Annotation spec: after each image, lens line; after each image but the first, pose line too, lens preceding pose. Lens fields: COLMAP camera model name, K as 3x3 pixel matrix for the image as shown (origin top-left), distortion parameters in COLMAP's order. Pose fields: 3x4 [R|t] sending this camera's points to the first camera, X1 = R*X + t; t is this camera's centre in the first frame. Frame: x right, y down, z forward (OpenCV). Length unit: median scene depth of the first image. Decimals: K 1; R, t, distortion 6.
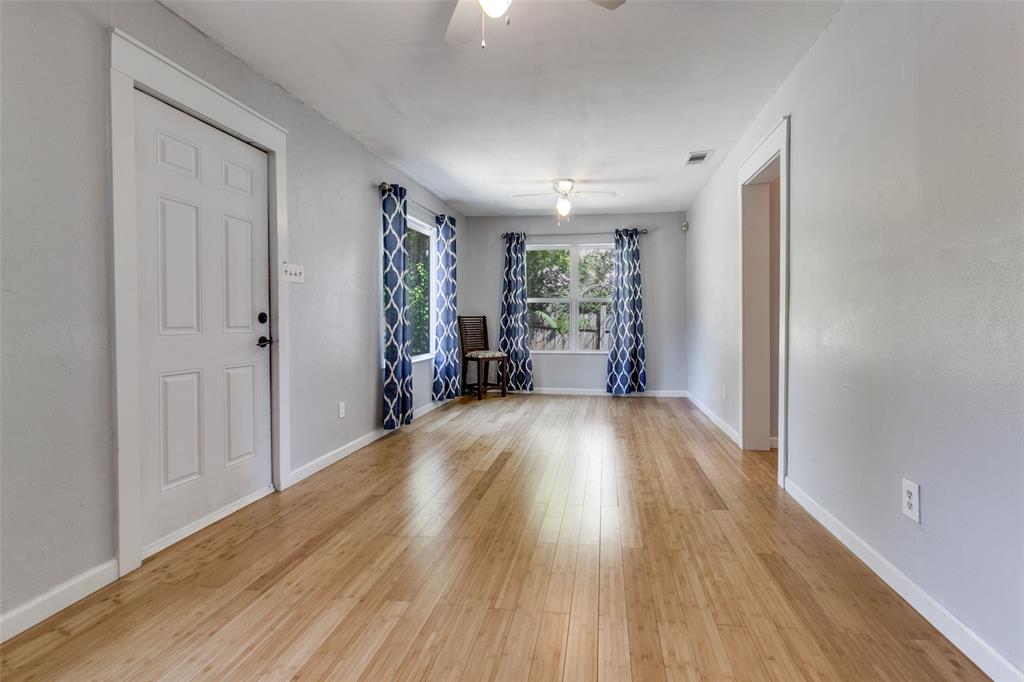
lens RADIAL K [[470.4, 0, 529.7], [0, 470.4, 325.9], [0, 0, 1]] dist [0.001276, 0.000141]
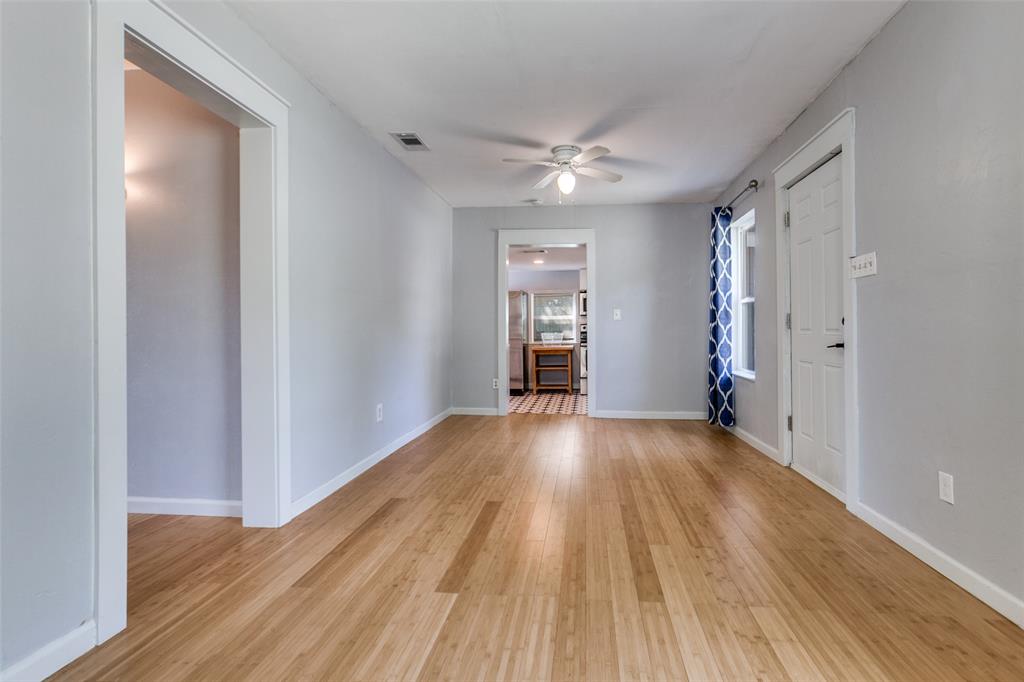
lens RADIAL K [[470.4, 0, 529.7], [0, 470.4, 325.9], [0, 0, 1]] dist [0.001276, 0.000141]
pose [[-0.999068, 0.013261, -0.041075, 0.120919], [0.013084, 0.999904, 0.004561, -0.017984], [0.041132, 0.004019, -0.999146, 1.919081]]
